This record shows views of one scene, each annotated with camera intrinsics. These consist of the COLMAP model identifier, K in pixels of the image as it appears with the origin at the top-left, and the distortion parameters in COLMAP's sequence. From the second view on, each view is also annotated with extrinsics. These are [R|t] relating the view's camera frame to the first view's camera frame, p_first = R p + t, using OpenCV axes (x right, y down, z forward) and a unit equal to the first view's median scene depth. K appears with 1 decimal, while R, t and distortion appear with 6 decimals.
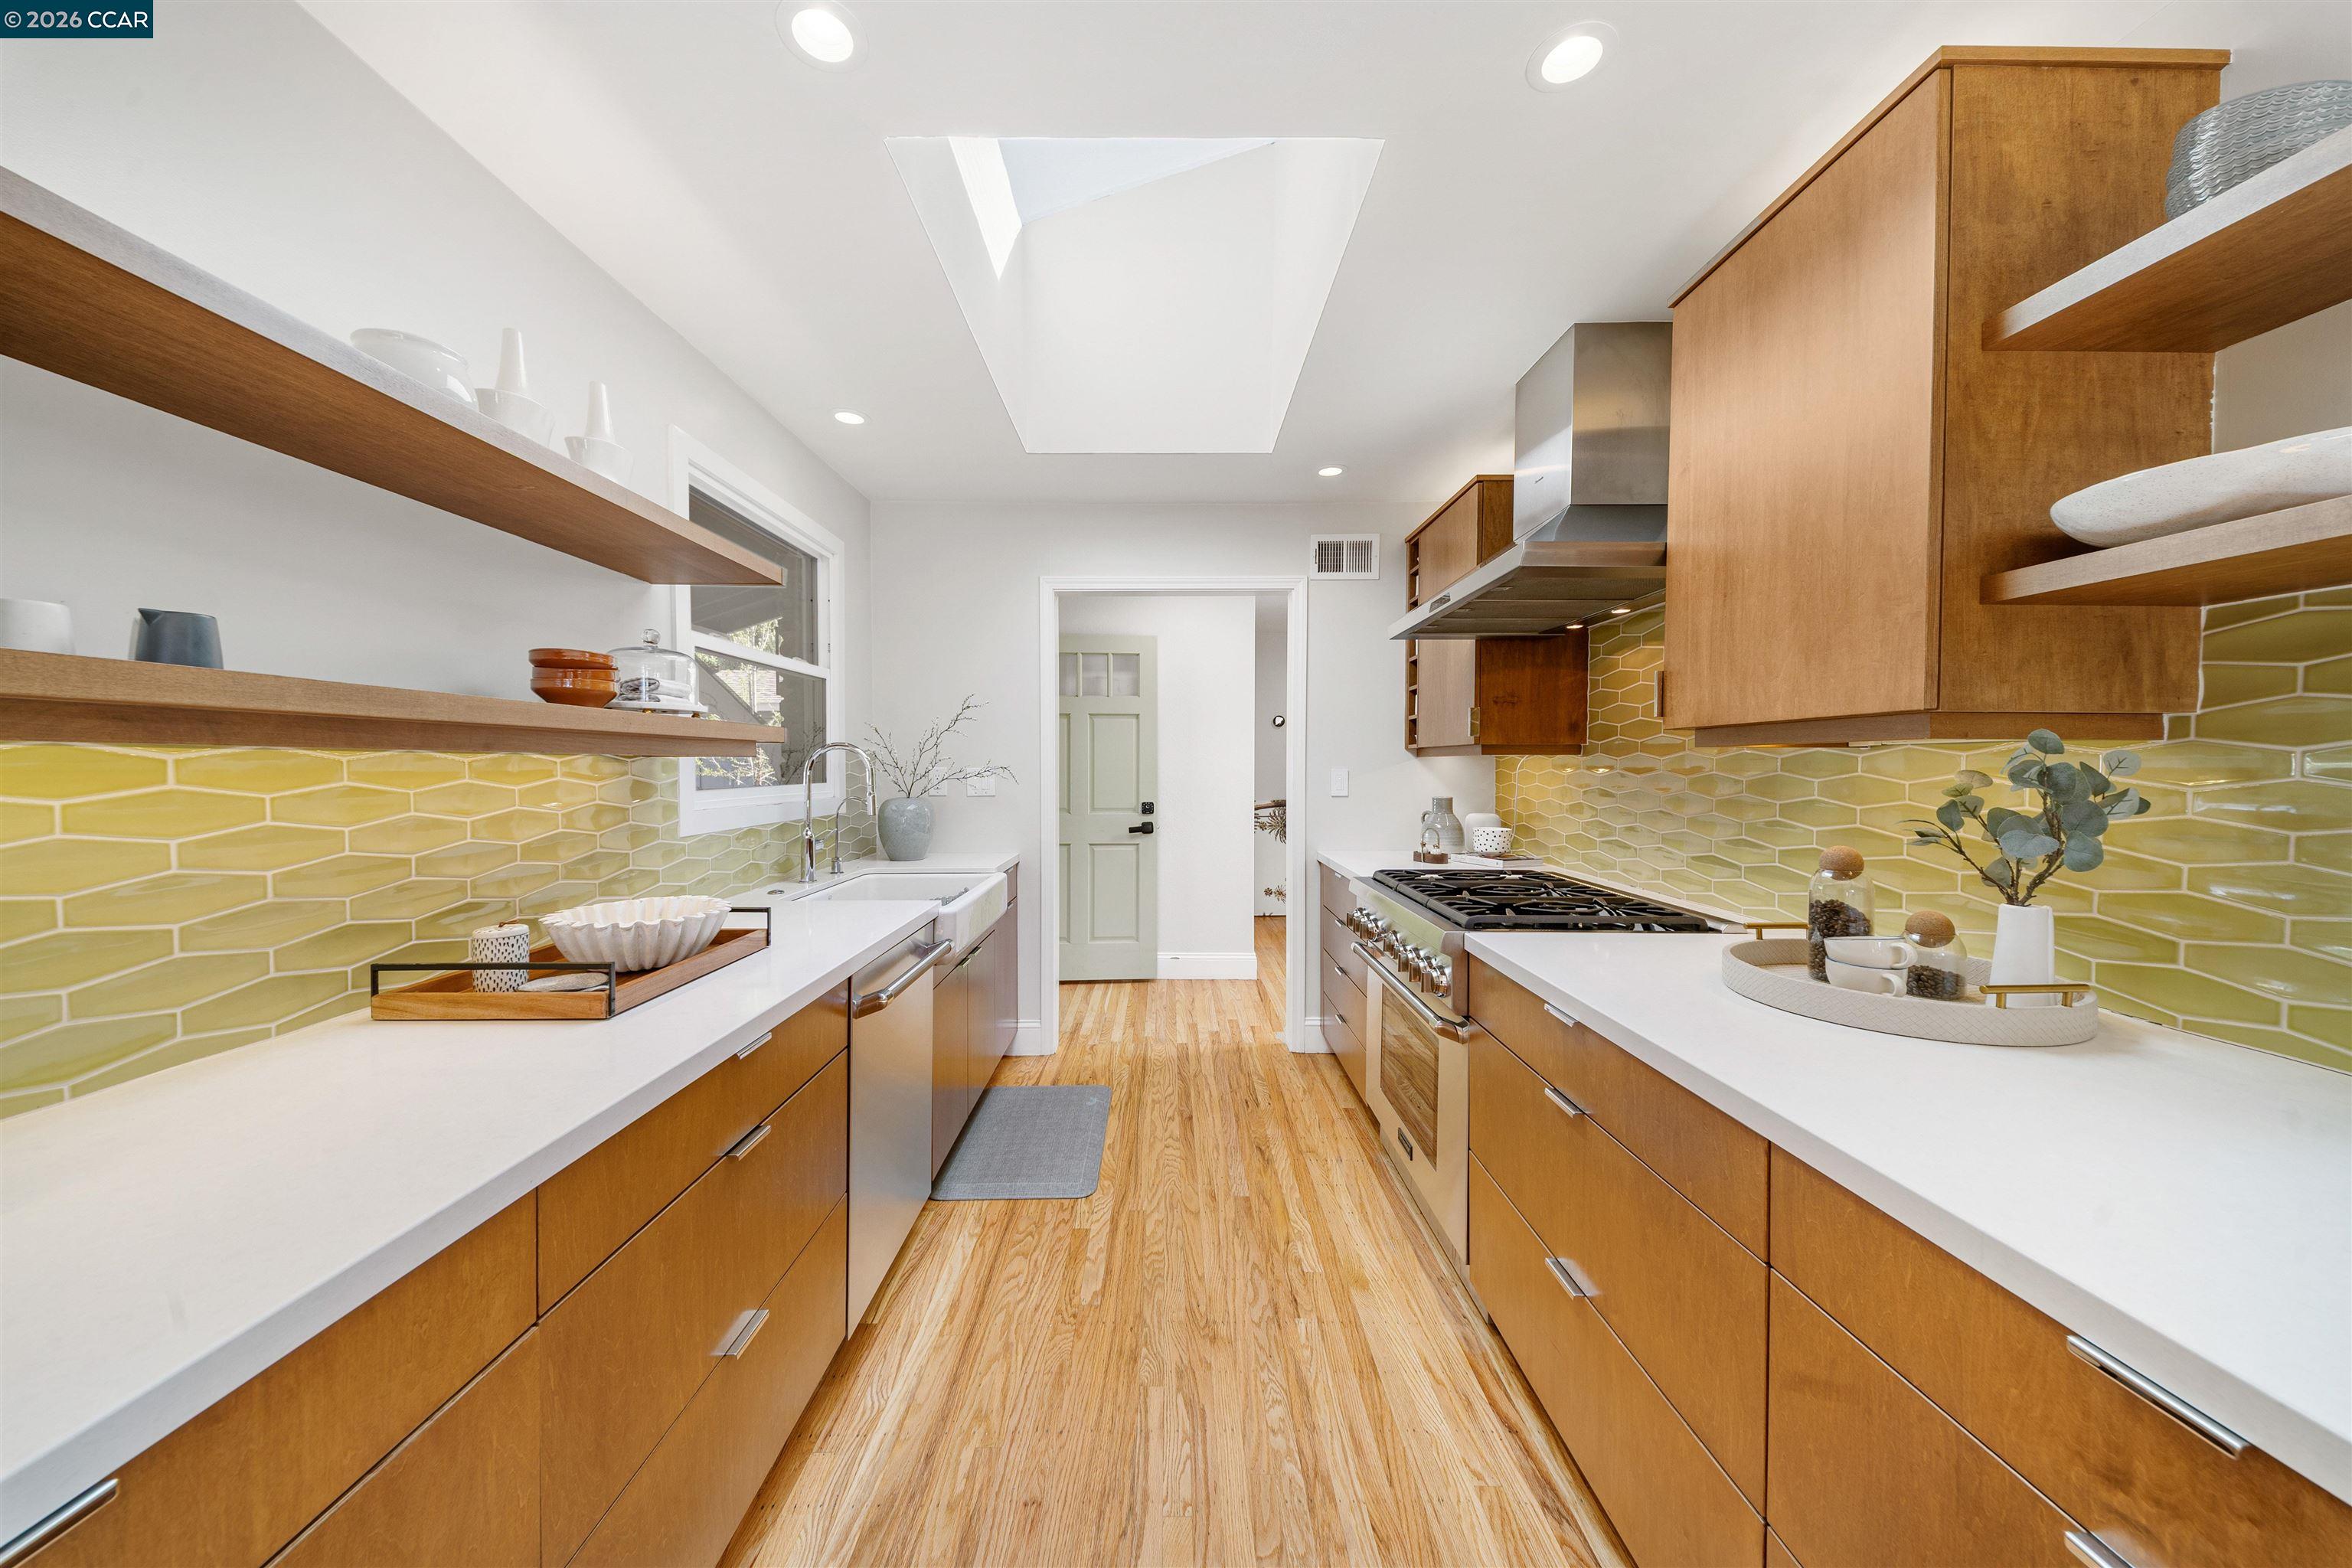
lens RADIAL K [[818.5, 0, 1175.0], [0, 818.5, 781.0], [0, 0, 1]] dist [0.022108, -0.000100]
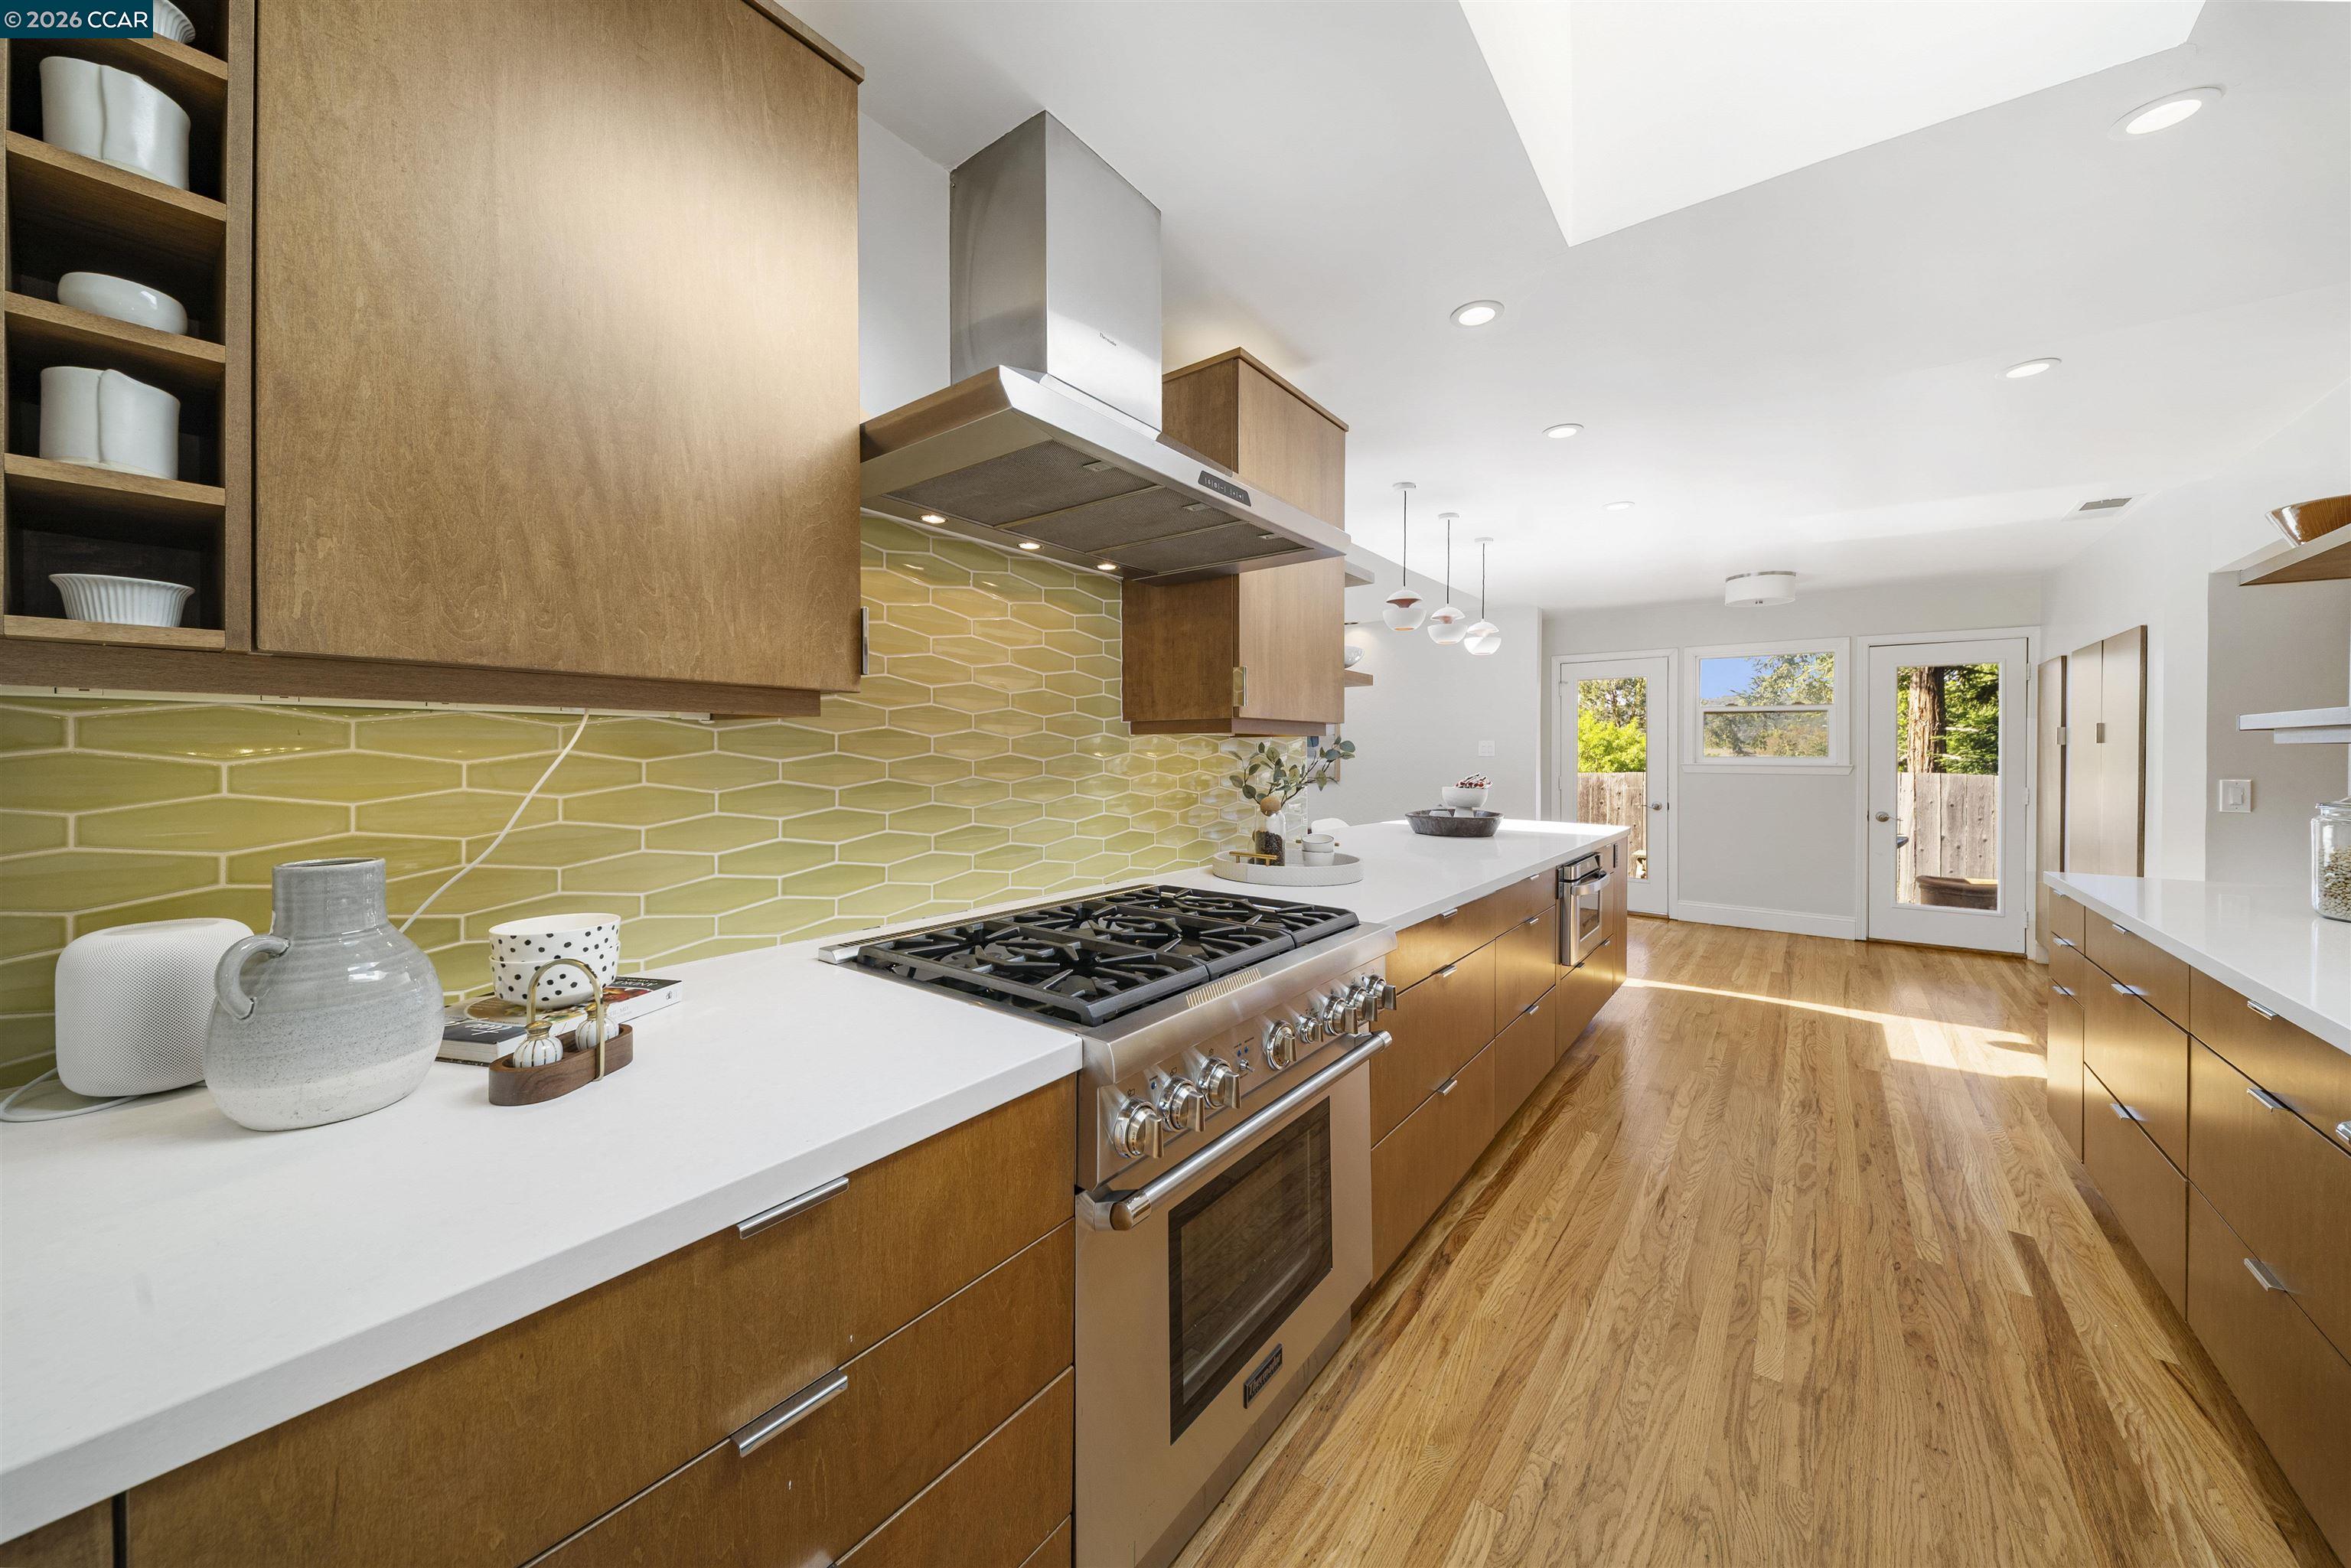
lens RADIAL K [[823.5, 0, 1160.9], [0, 823.5, 757.1], [0, 0, 1]] dist [0.034017, -0.013884]
pose [[-0.780475, -0.009323, 0.625118, -0.042765], [0.005738, 0.999740, 0.022074, -0.025038], [-0.625161, 0.020815, -0.780218, 1.693475]]
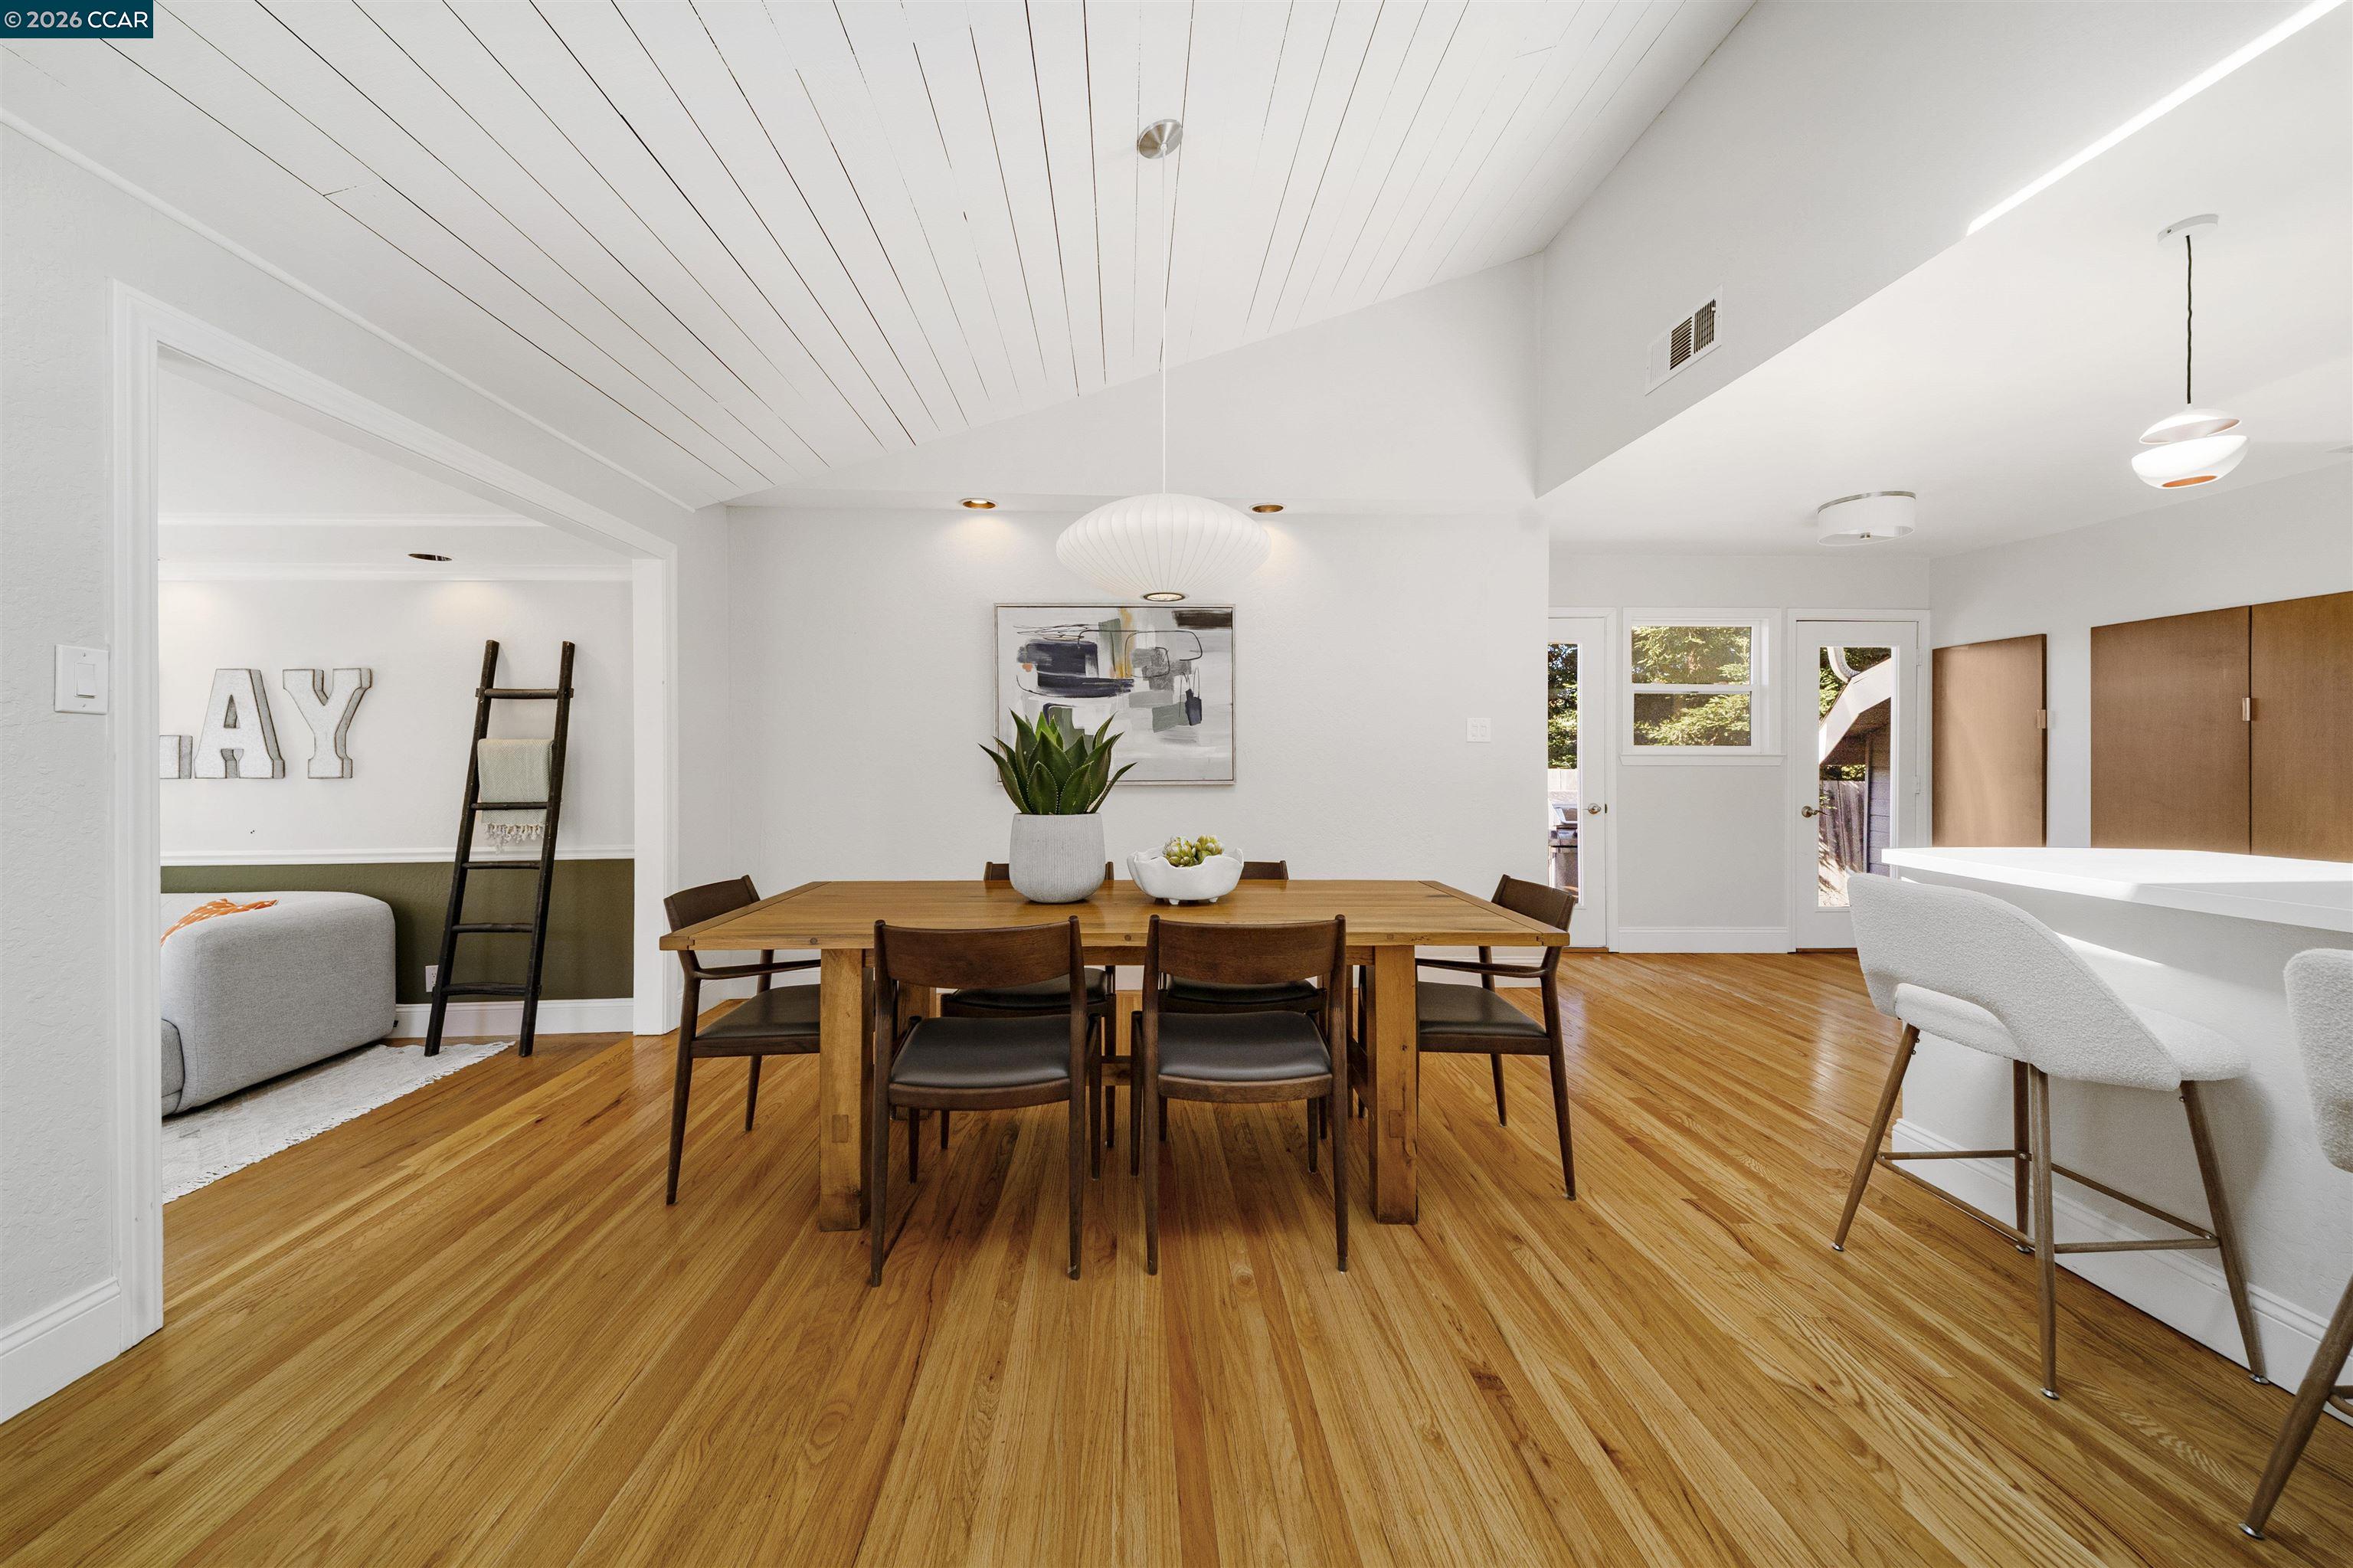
lens RADIAL K [[824.2, 0, 1161.8], [0, 824.2, 757.1], [0, 0, 1]] dist [0.034017, -0.013884]
pose [[-0.999846, -0.004785, -0.016892, 1.786427], [-0.005057, 0.999857, 0.016137, 0.054948], [0.016812, 0.016220, -0.999727, 0.489612]]
